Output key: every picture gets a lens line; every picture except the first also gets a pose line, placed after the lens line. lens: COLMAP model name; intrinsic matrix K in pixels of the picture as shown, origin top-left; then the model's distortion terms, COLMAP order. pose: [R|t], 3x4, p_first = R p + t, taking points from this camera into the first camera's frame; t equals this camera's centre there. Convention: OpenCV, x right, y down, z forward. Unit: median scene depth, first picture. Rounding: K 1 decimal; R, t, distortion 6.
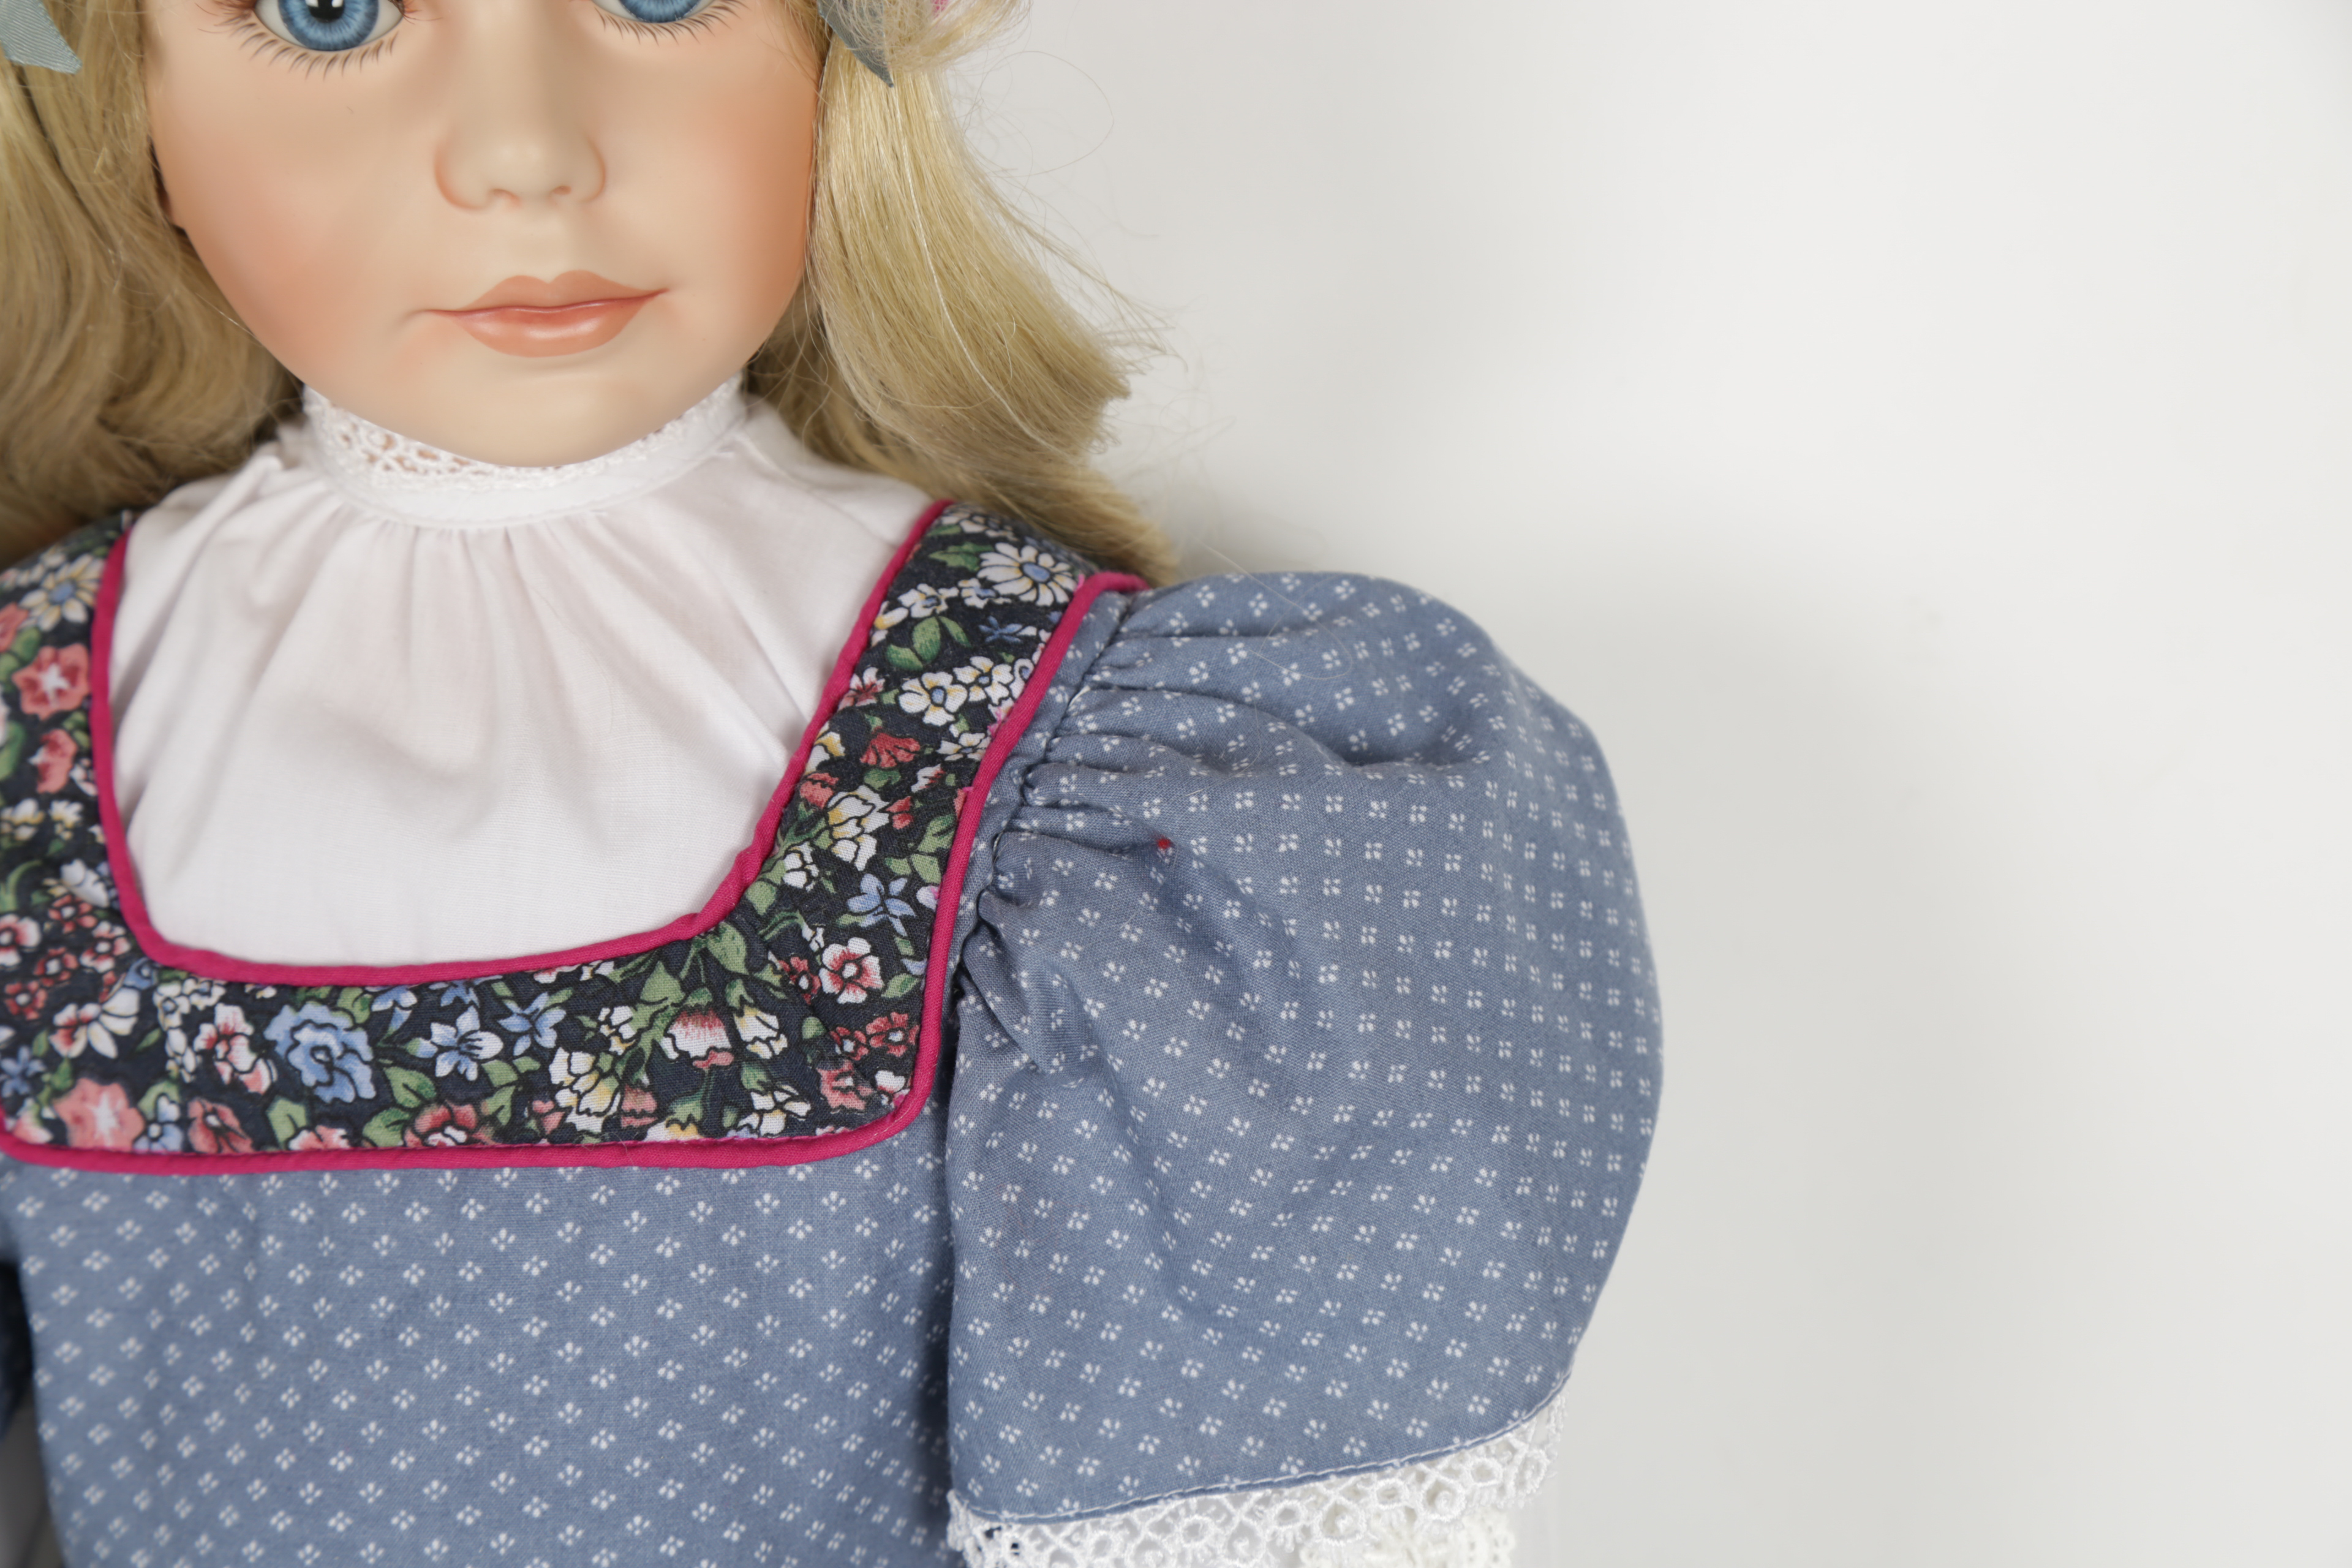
lens RADIAL K [[4999.6, 0, 1176.0], [0, 4999.6, 784.0], [0, 0, 1]] dist [0.240893, -0.032913]
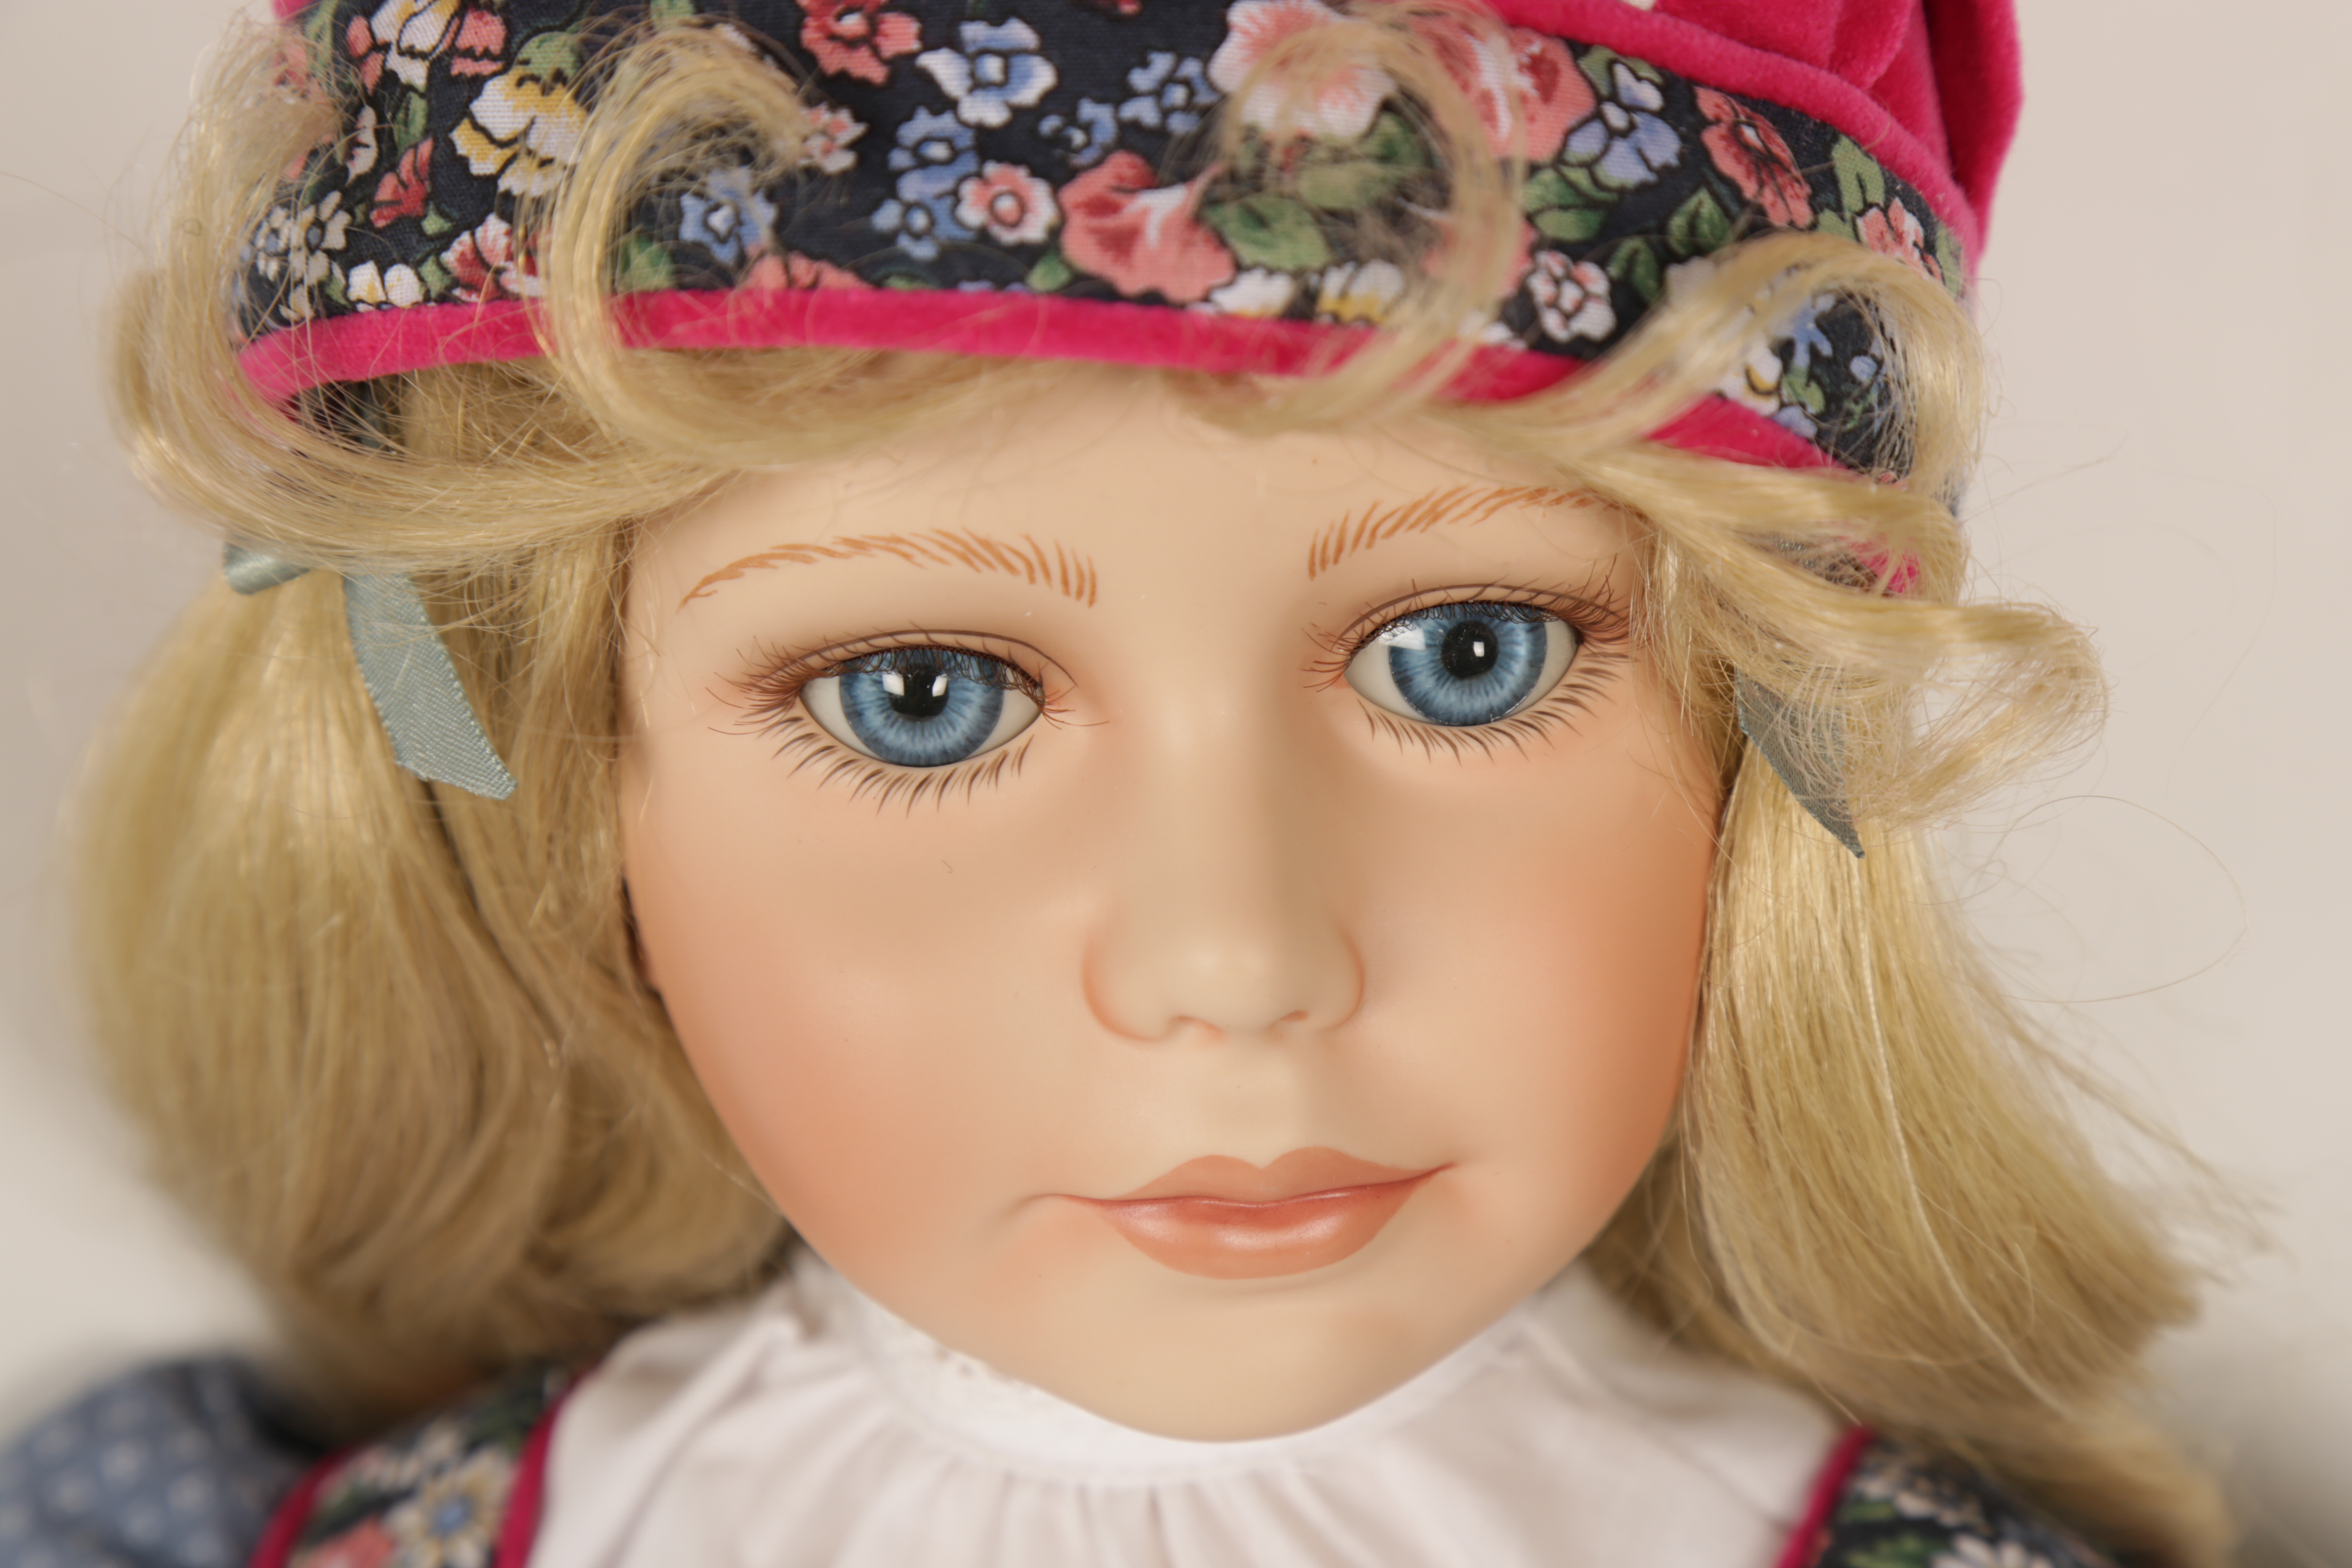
lens RADIAL K [[5597.4, 0, 1176.0], [0, 5597.4, 784.0], [0, 0, 1]] dist [0.226012, -0.206441]
pose [[0.994124, 0.037265, -0.101629, -0.067199], [-0.041819, 0.998197, -0.043048, -0.111599], [0.099841, 0.047046, 0.993891, 0.331952]]
